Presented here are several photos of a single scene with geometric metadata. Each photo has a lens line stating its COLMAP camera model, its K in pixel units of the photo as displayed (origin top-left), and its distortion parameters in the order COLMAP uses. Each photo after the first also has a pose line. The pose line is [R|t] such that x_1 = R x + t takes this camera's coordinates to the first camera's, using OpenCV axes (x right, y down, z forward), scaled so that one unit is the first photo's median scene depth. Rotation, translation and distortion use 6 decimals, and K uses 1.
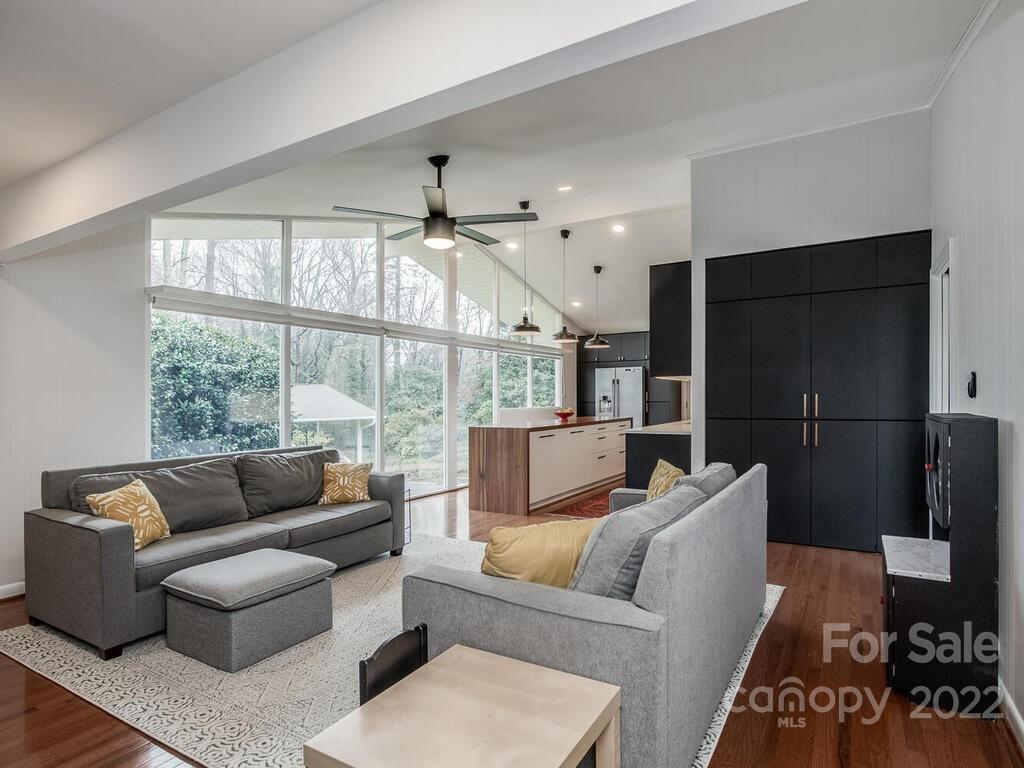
lens RADIAL K [[570.8, 0, 510.9], [0, 570.8, 396.2], [0, 0, 1]] dist [-0.005218, -0.001039]
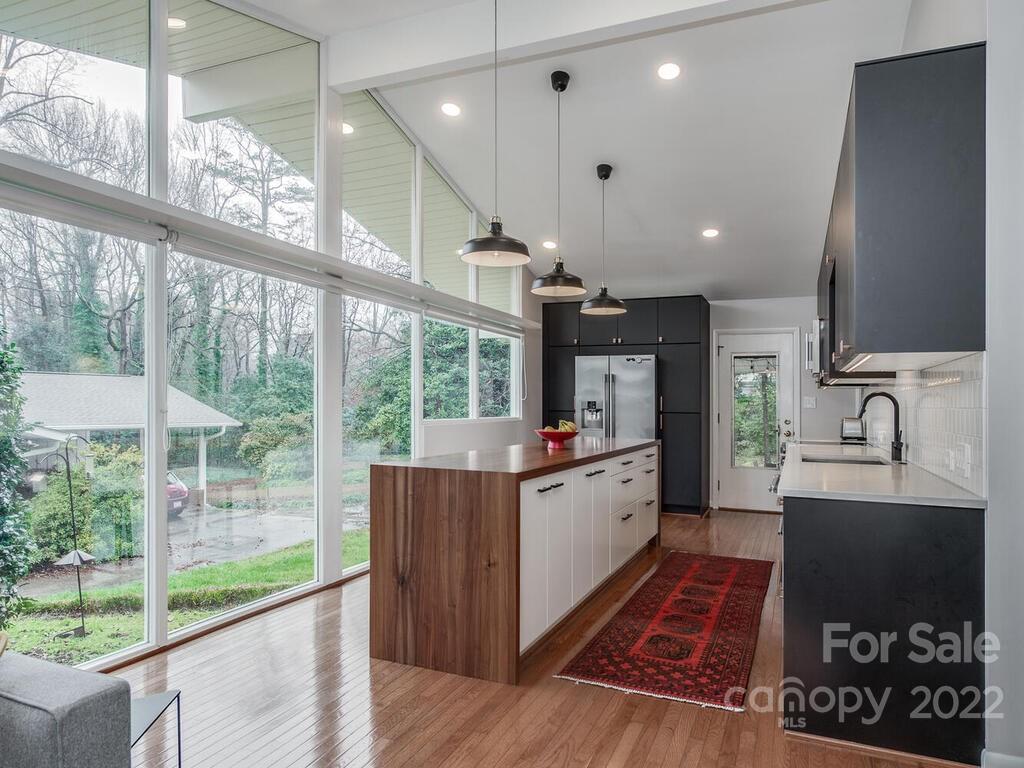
lens RADIAL K [[630.2, 0, 510.8], [0, 630.2, 461.3], [0, 0, 1]] dist [-0.004398, -0.000856]
pose [[0.986176, 0.008239, 0.165494, -0.035068], [-0.023910, 0.995386, 0.092929, 0.003036], [-0.163964, -0.095602, 0.981823, 0.377870]]
